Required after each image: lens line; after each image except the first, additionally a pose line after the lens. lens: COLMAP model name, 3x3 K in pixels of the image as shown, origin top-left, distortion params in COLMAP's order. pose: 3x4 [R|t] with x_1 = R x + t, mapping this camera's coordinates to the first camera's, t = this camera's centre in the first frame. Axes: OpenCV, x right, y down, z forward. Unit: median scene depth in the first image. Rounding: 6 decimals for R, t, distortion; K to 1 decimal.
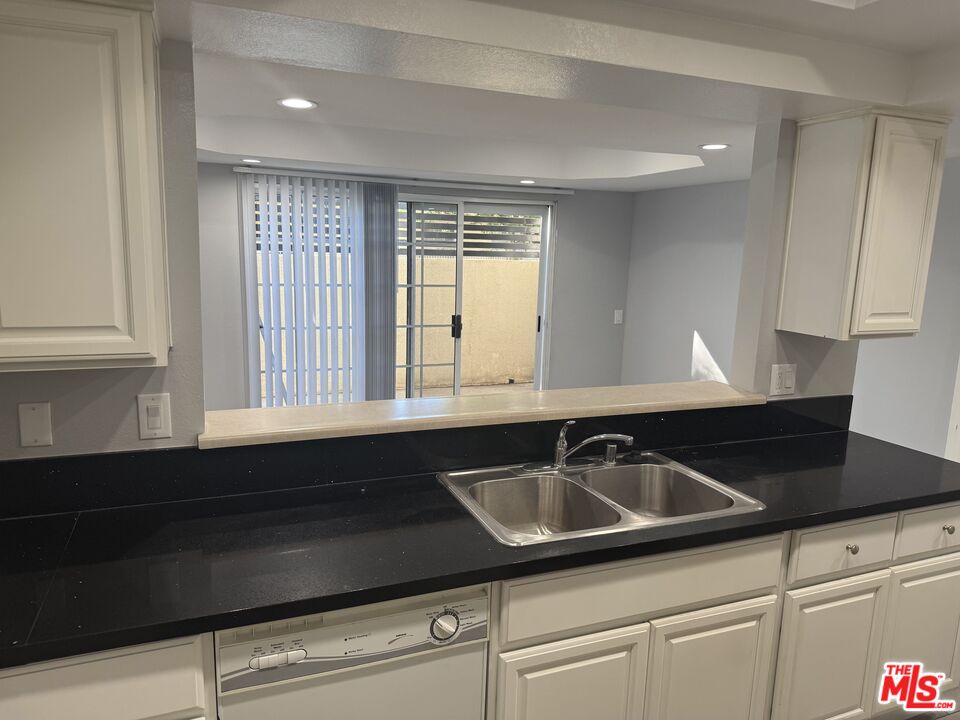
lens RADIAL K [[672.7, 0, 477.7], [0, 672.7, 359.8], [0, 0, 1]] dist [0.000694, -0.001143]
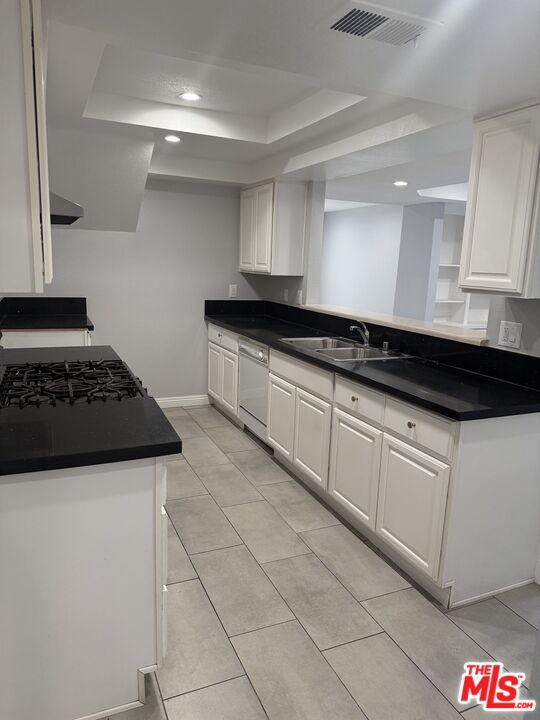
lens RADIAL K [[504.5, 0, 267.5], [0, 504.5, 363.8], [0, 0, 1]] dist [0.000694, -0.001143]
pose [[0.037699, 0.174372, -0.983958, 1.543293], [-0.198859, 0.966273, 0.163619, 0.020740], [0.979303, 0.189500, 0.071103, 0.565767]]
